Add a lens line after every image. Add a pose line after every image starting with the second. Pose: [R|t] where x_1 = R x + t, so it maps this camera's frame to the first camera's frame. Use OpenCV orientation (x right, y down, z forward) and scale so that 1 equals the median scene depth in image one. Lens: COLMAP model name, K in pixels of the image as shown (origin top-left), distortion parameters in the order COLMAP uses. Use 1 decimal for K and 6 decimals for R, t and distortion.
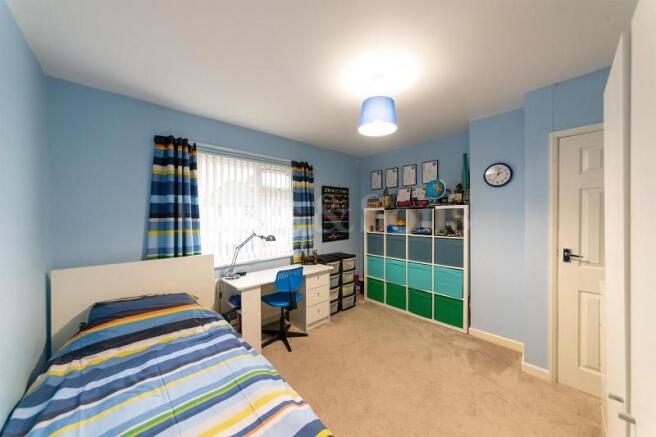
lens RADIAL K [[230.3, 0, 329.4], [0, 230.3, 217.3], [0, 0, 1]] dist [-0.002894, 0.000127]
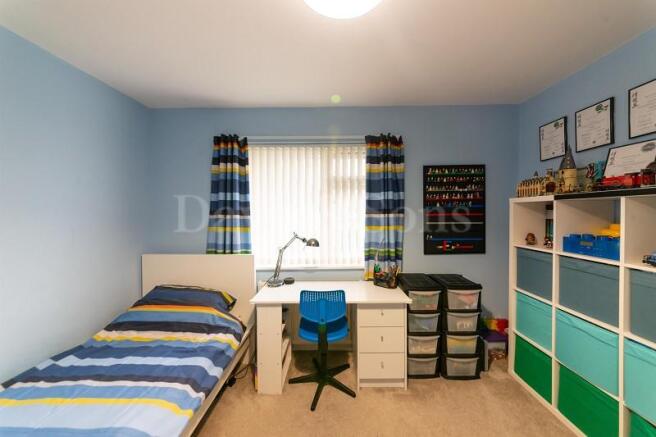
lens RADIAL K [[230.3, 0, 327.9], [0, 230.3, 215.6], [0, 0, 1]] dist [-0.002894, 0.000127]
pose [[0.724214, 0.009785, -0.689506, 0.273681], [-0.004501, 0.999945, 0.009462, -0.005139], [0.689561, -0.003749, 0.724218, 0.443515]]
